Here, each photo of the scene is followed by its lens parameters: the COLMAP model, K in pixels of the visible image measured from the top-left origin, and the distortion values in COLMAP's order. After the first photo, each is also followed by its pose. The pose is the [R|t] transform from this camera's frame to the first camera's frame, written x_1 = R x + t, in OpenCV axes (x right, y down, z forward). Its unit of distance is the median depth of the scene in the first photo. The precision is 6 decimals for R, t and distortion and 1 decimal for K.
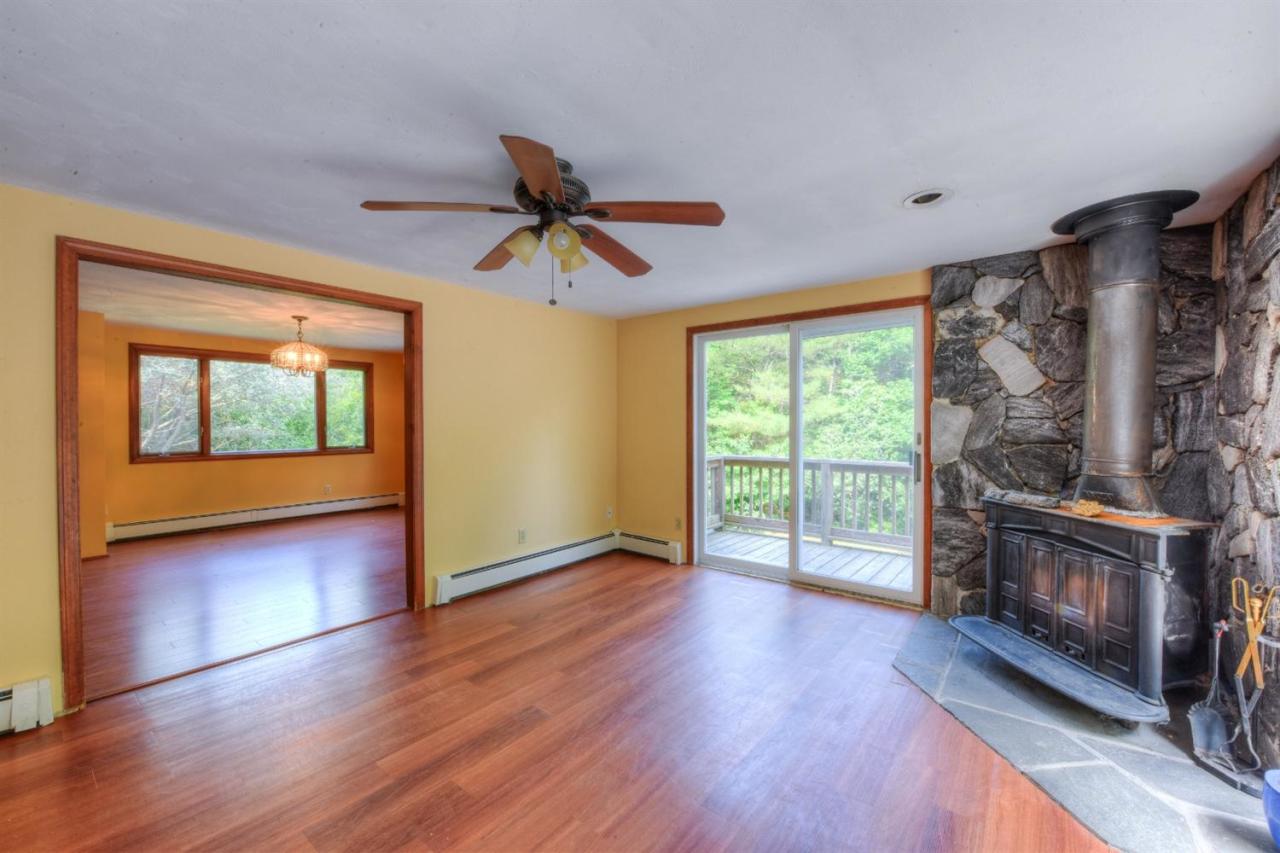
lens RADIAL K [[509.7, 0, 644.8], [0, 509.7, 426.6], [0, 0, 1]] dist [-0.019803, -0.000259]
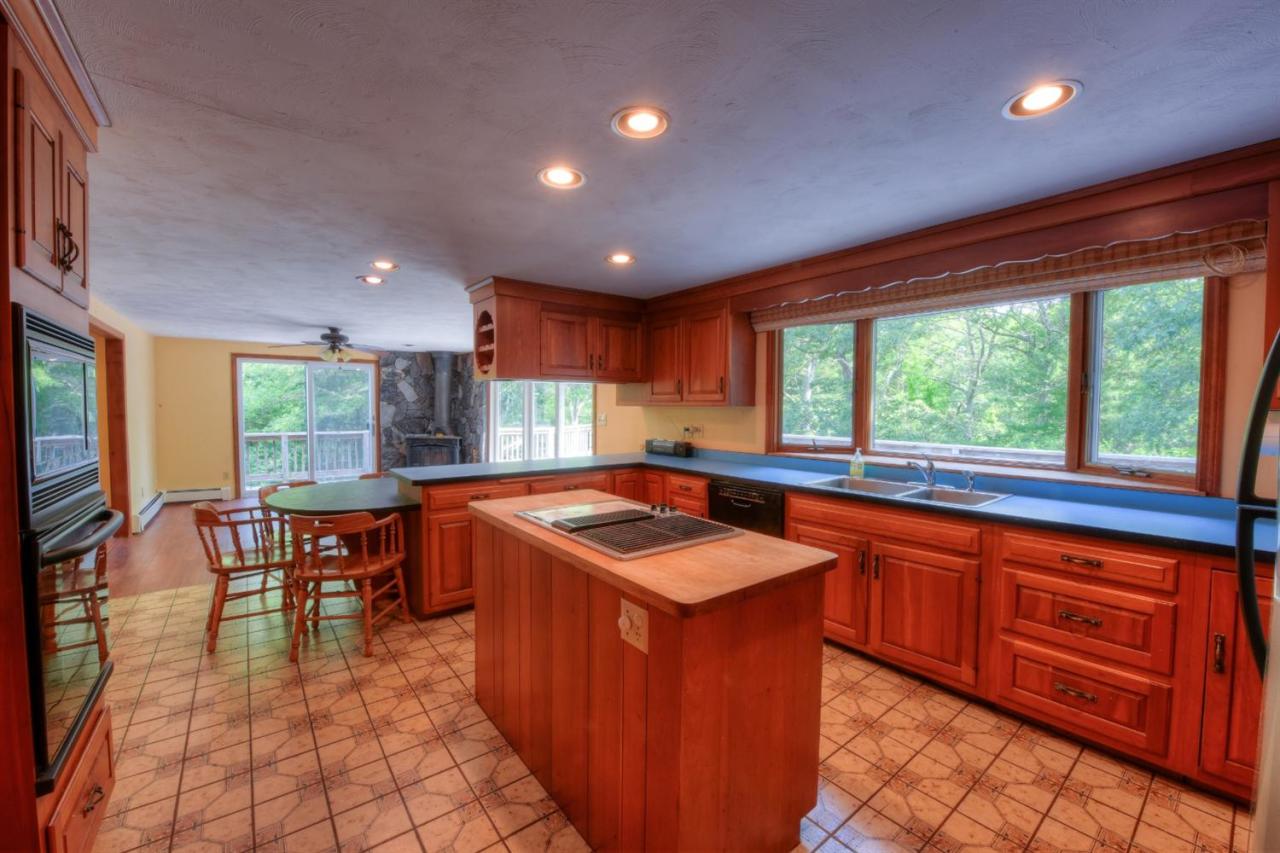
lens RADIAL K [[509.7, 0, 644.8], [0, 509.7, 426.6], [0, 0, 1]] dist [-0.019803, -0.000259]
pose [[0.245011, -0.034107, 0.968920, -1.591468], [0.004233, 0.999409, 0.034110, -0.013377], [-0.969511, -0.004255, 0.245010, -0.918454]]
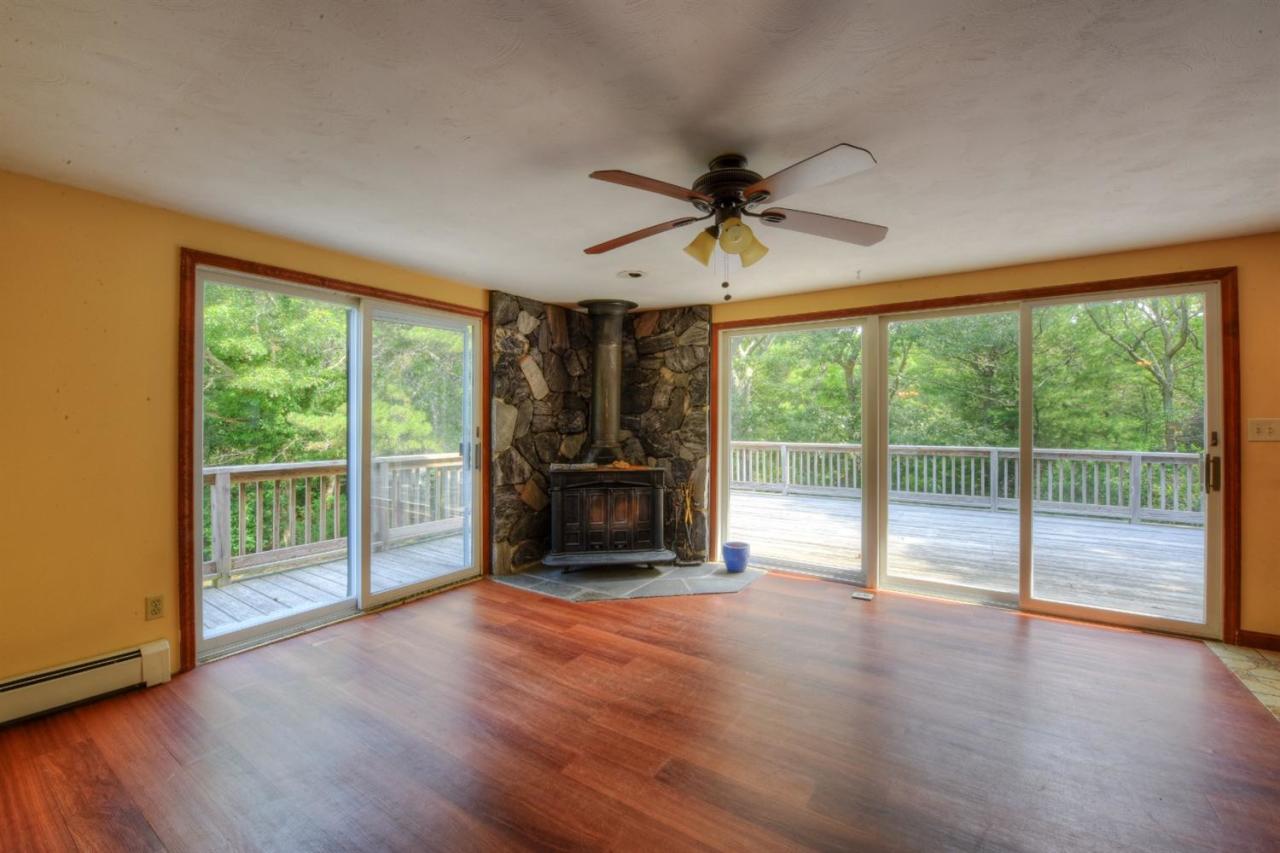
lens RADIAL K [[521.3, 0, 646.5], [0, 521.3, 414.2], [0, 0, 1]] dist [-0.021247, -0.000114]
pose [[-0.082909, 0.008629, 0.996520, -0.715880], [0.007310, 0.999941, -0.008050, -0.004355], [-0.996530, 0.006617, -0.082967, 0.748362]]
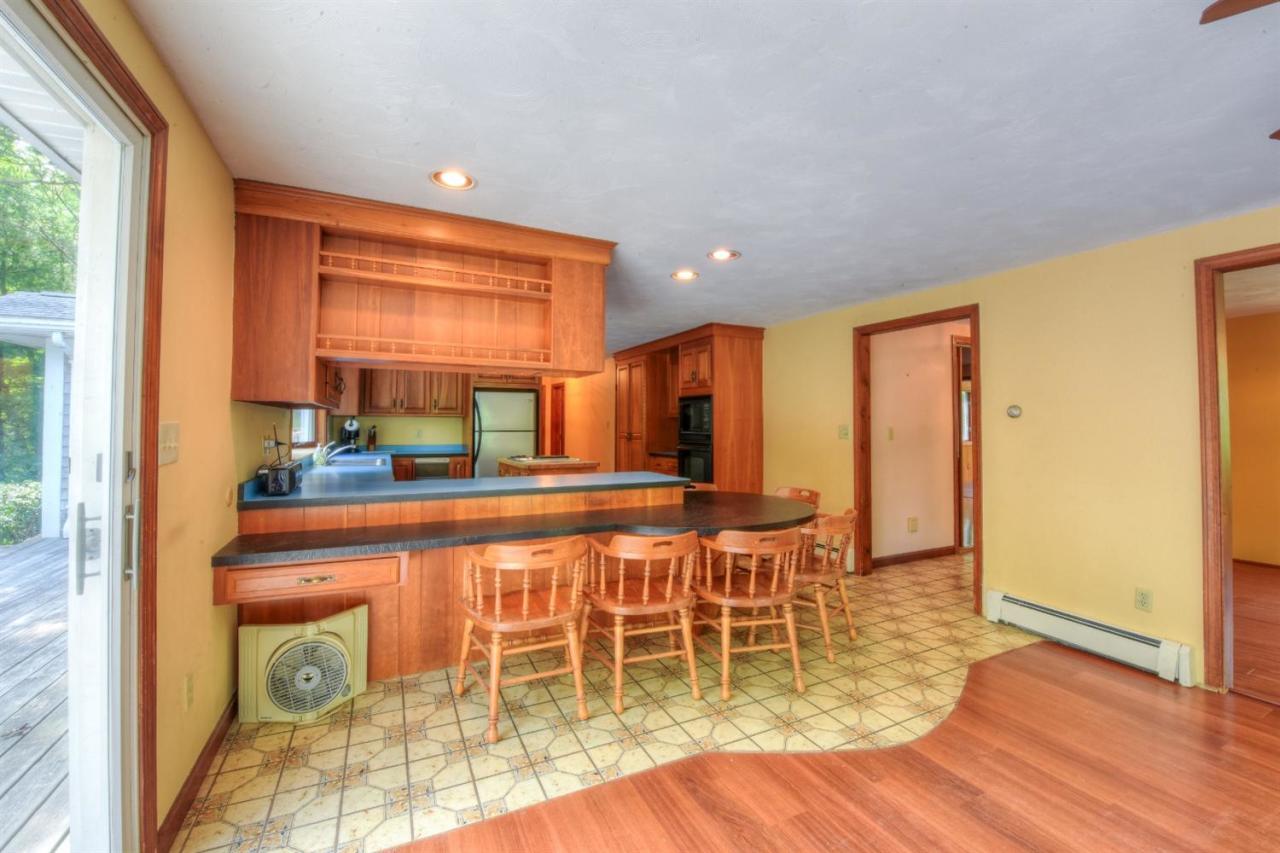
lens RADIAL K [[526.4, 0, 643.9], [0, 526.4, 410.9], [0, 0, 1]] dist [-0.017928, -0.000195]
pose [[-0.441377, -0.021016, -0.897076, 0.270562], [-0.009196, 0.999779, -0.018897, -0.002850], [0.897275, -0.000091, -0.441472, 0.241662]]
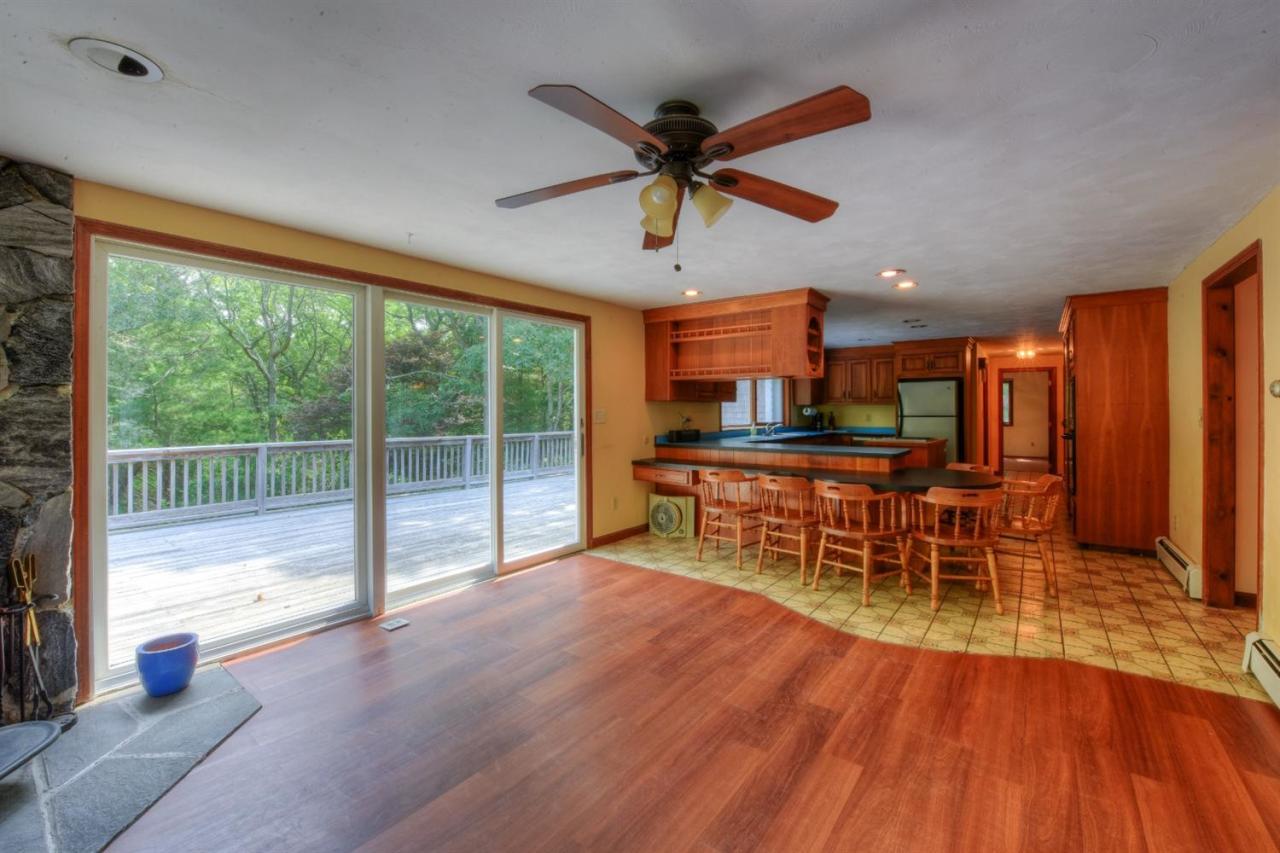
lens RADIAL K [[526.4, 0, 643.9], [0, 526.4, 410.9], [0, 0, 1]] dist [-0.017928, -0.000195]
pose [[-0.999947, 0.004334, -0.009312, -0.071814], [0.004258, 0.999958, 0.008144, -0.006045], [0.009347, 0.008104, -0.999923, 1.133611]]
